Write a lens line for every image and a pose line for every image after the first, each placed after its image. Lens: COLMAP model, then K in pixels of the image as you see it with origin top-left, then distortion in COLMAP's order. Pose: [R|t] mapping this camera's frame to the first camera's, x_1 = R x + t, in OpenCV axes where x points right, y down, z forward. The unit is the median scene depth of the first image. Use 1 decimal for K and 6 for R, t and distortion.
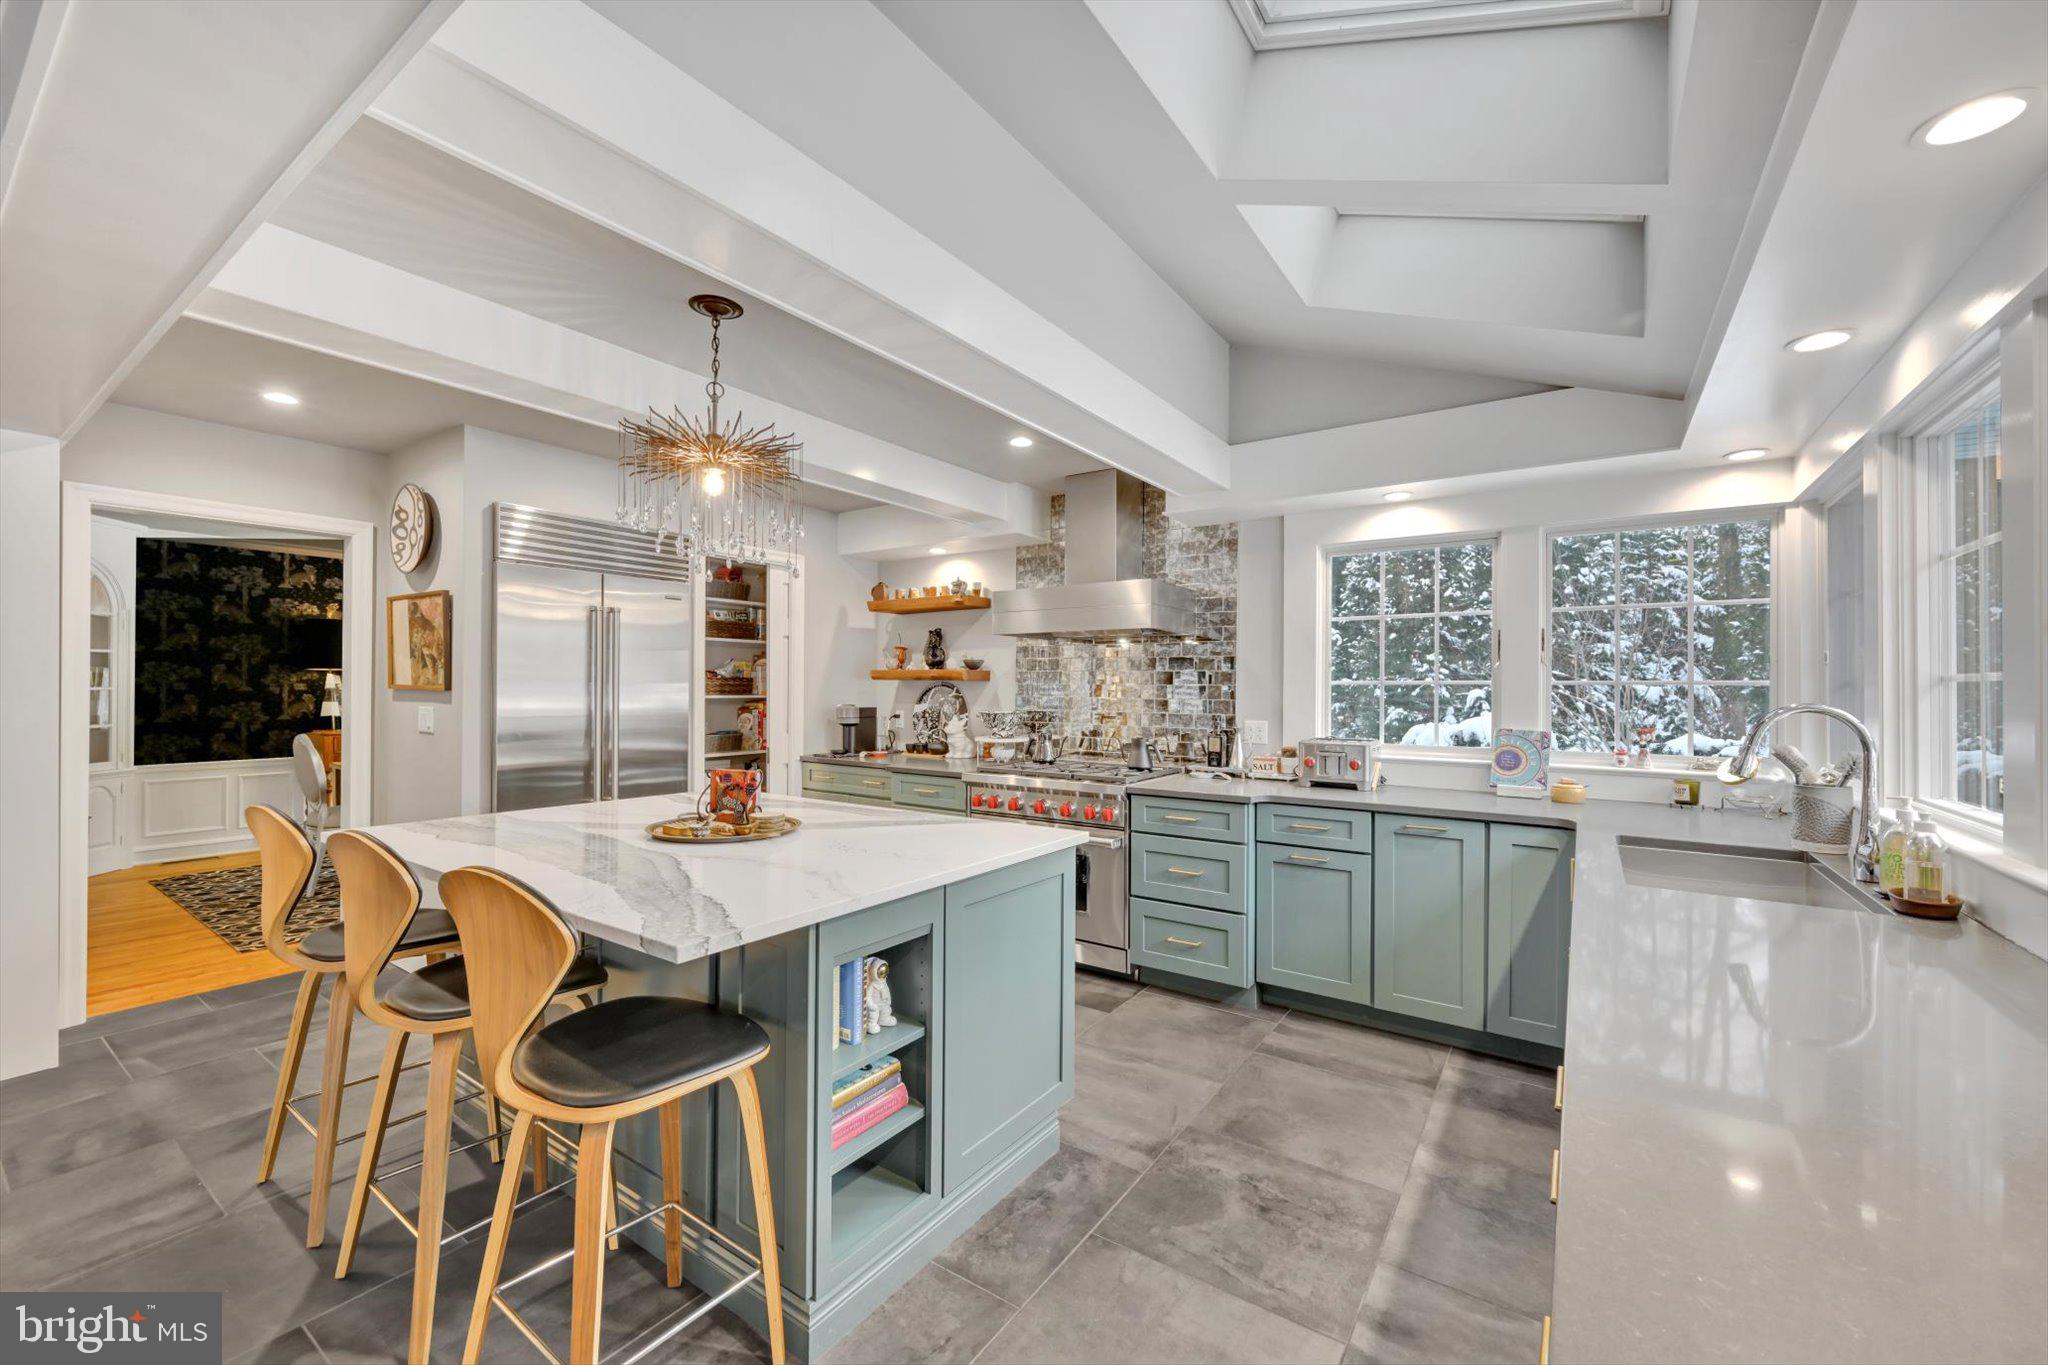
lens RADIAL K [[779.2, 0, 1024.0], [0, 779.2, 682.5], [0, 0, 1]] dist [0.000172, 0.000044]
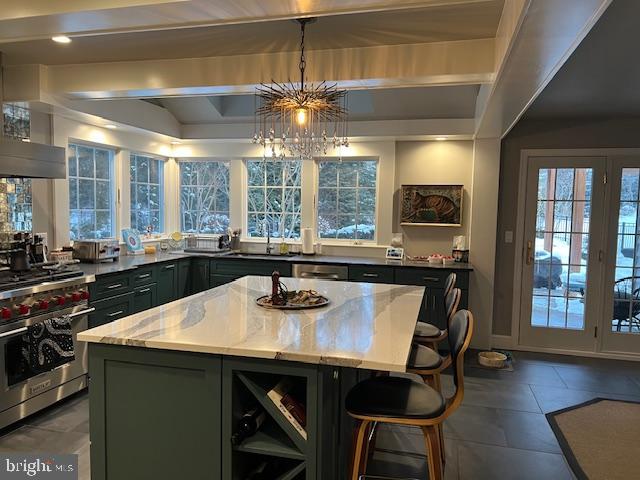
lens RADIAL K [[482.2, 0, 320.0], [0, 482.2, 240.0], [0, 0, 1]] dist [0.036629, -0.000421]
pose [[-0.319118, -0.078822, 0.944431, -1.299788], [-0.028412, 0.996883, 0.073600, -0.046113], [-0.947289, -0.003346, -0.320363, 1.111748]]
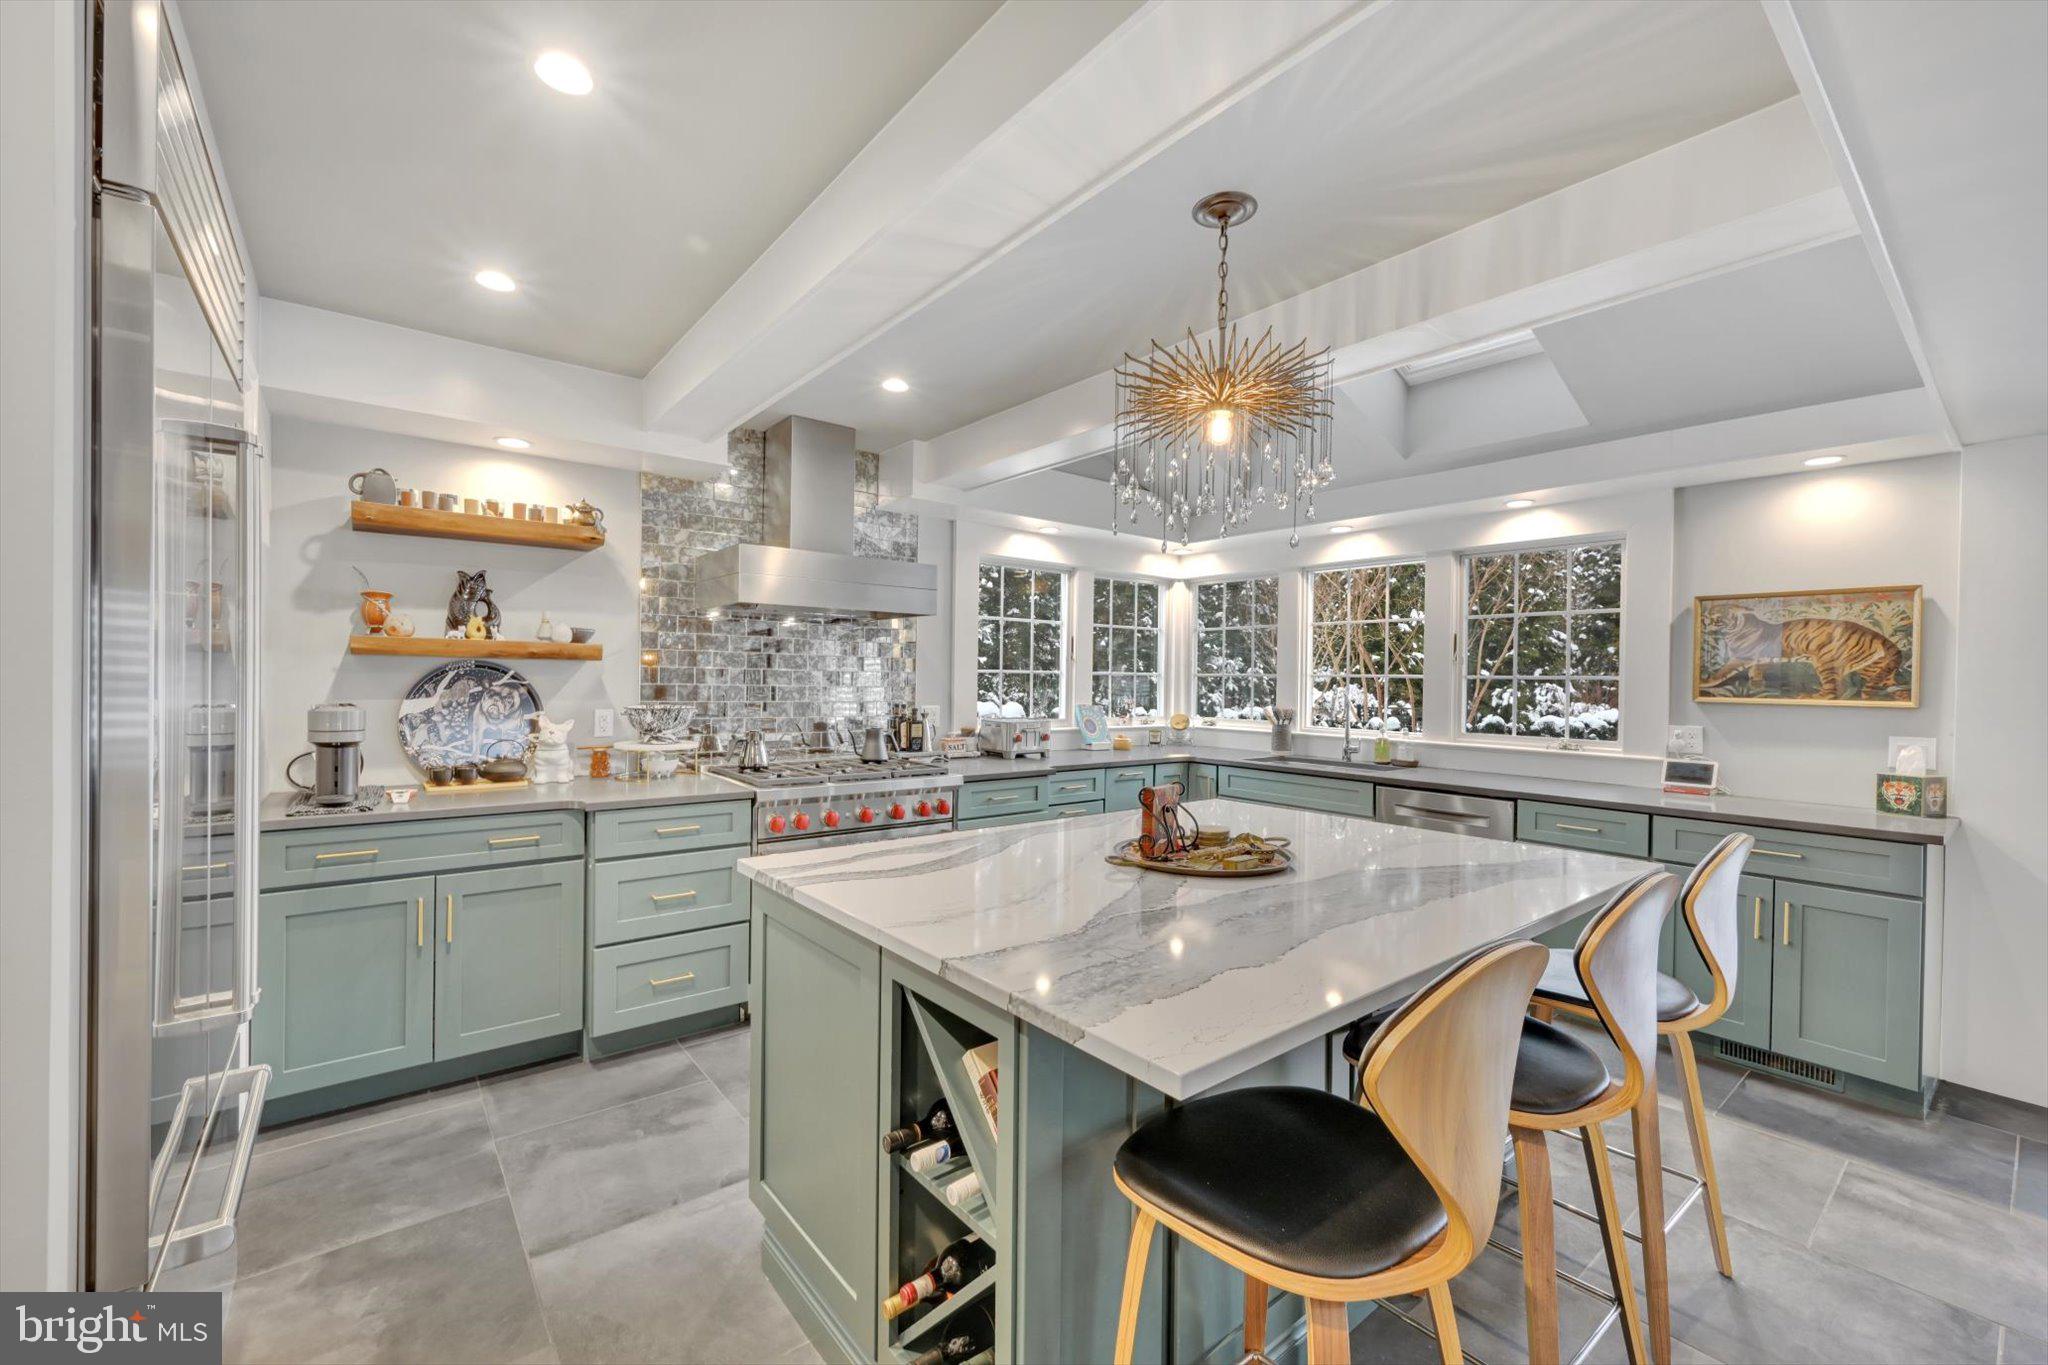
lens RADIAL K [[831.3, 0, 1024.0], [0, 831.3, 682.5], [0, 0, 1]] dist [0.001263, 0.000255]
pose [[0.307674, -0.007954, 0.951459, -1.088798], [-0.018513, 0.999726, 0.014344, -0.002565], [-0.951312, -0.022027, 0.307442, 0.765606]]
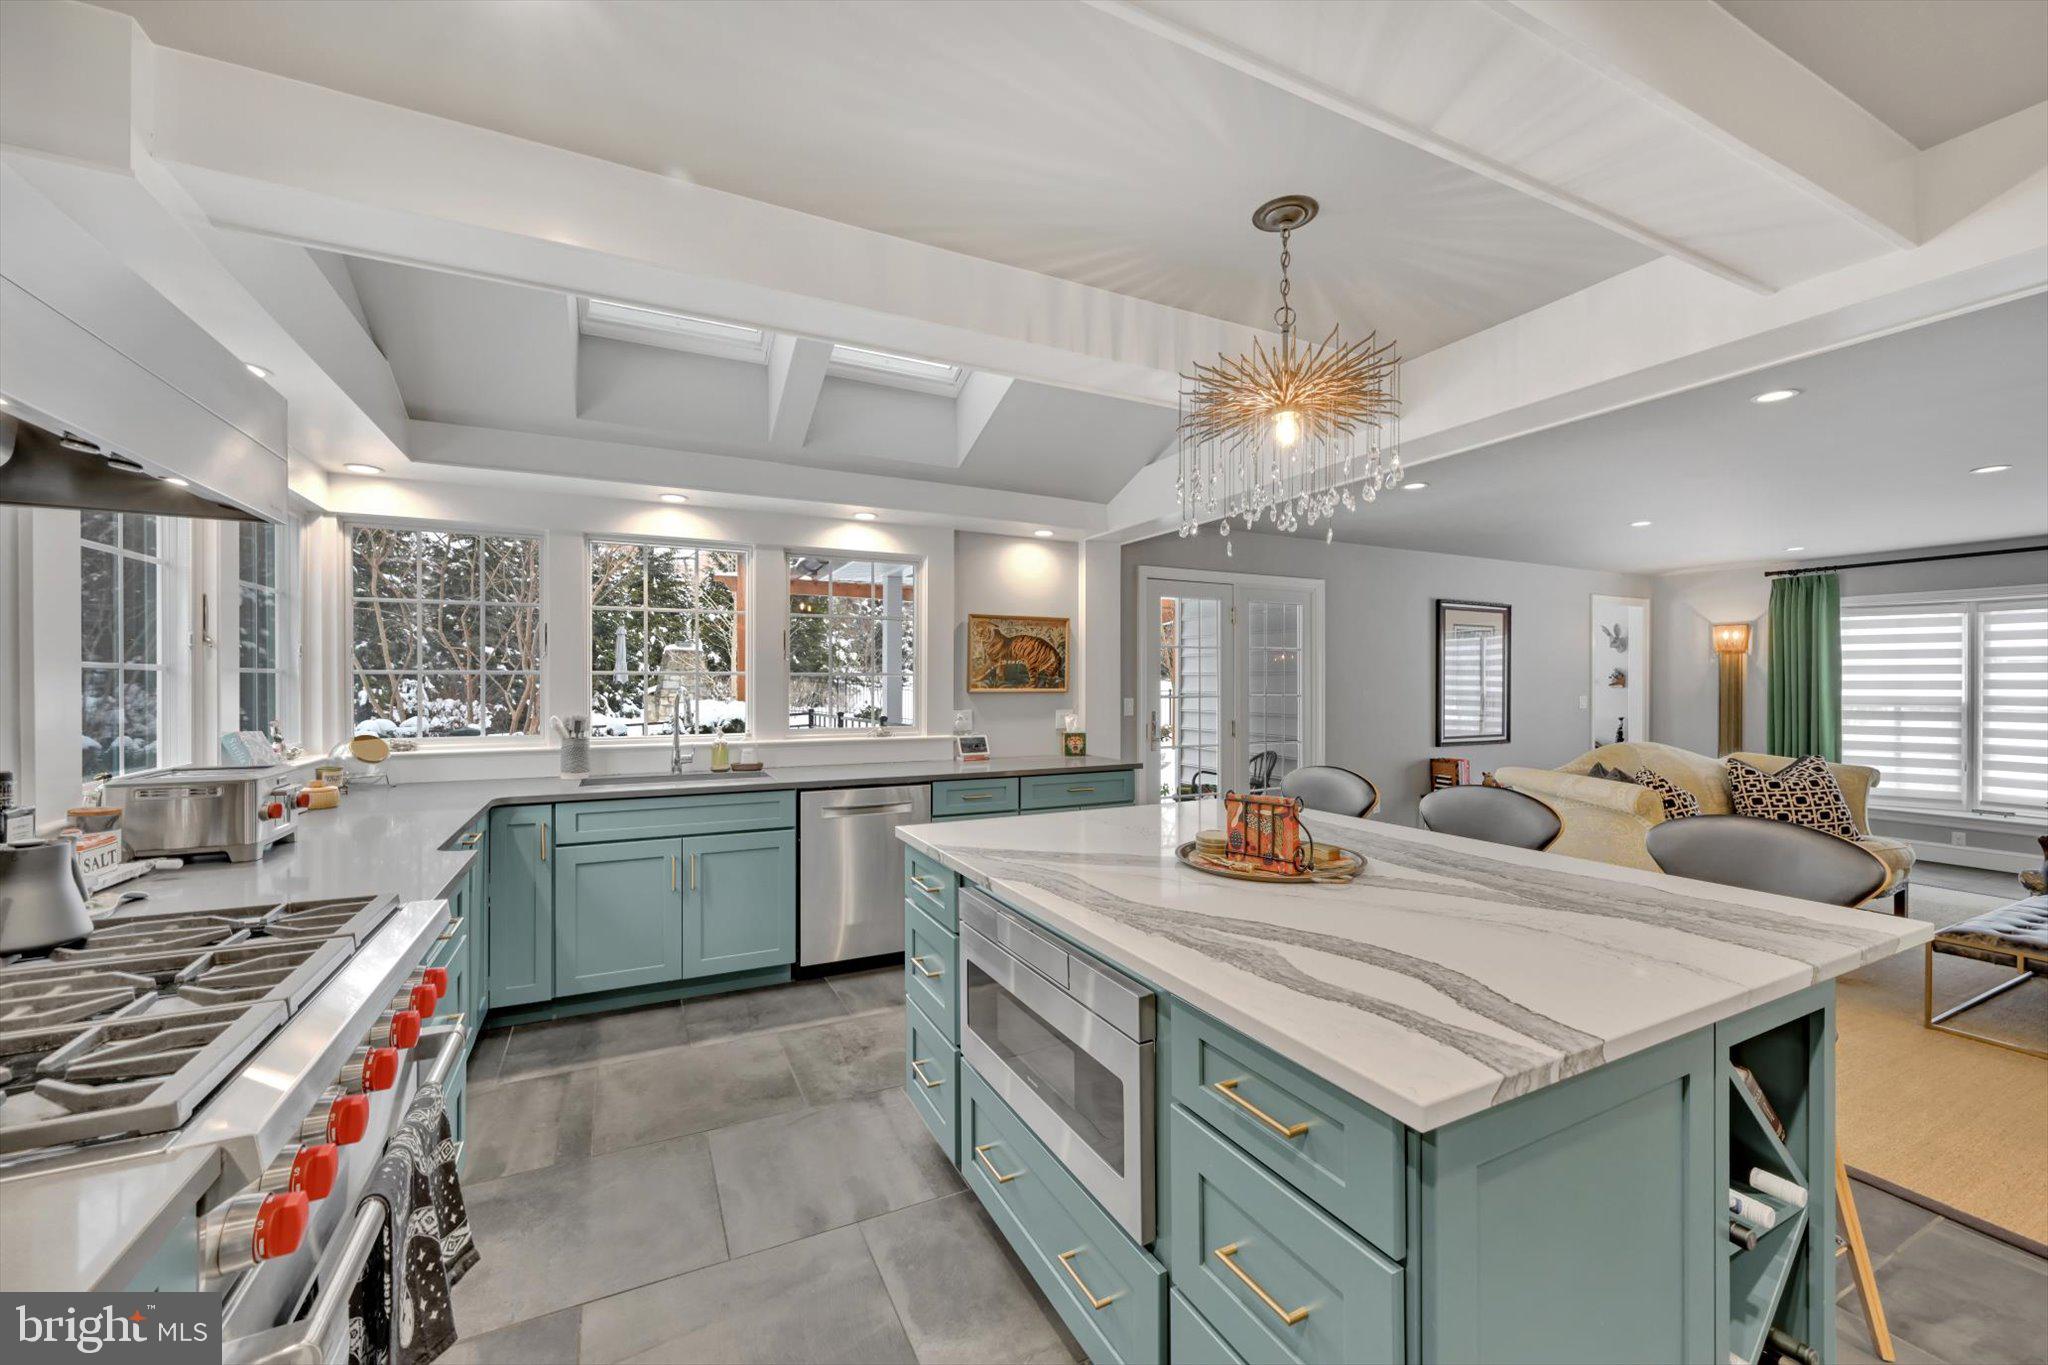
lens RADIAL K [[807.9, 0, 1024.0], [0, 807.9, 682.5], [0, 0, 1]] dist [0.000941, 0.000092]
pose [[-0.865777, -0.008576, 0.500356, -0.493766], [-0.011152, 0.999935, -0.002158, 0.008602], [-0.500306, -0.007448, -0.865817, 1.569868]]
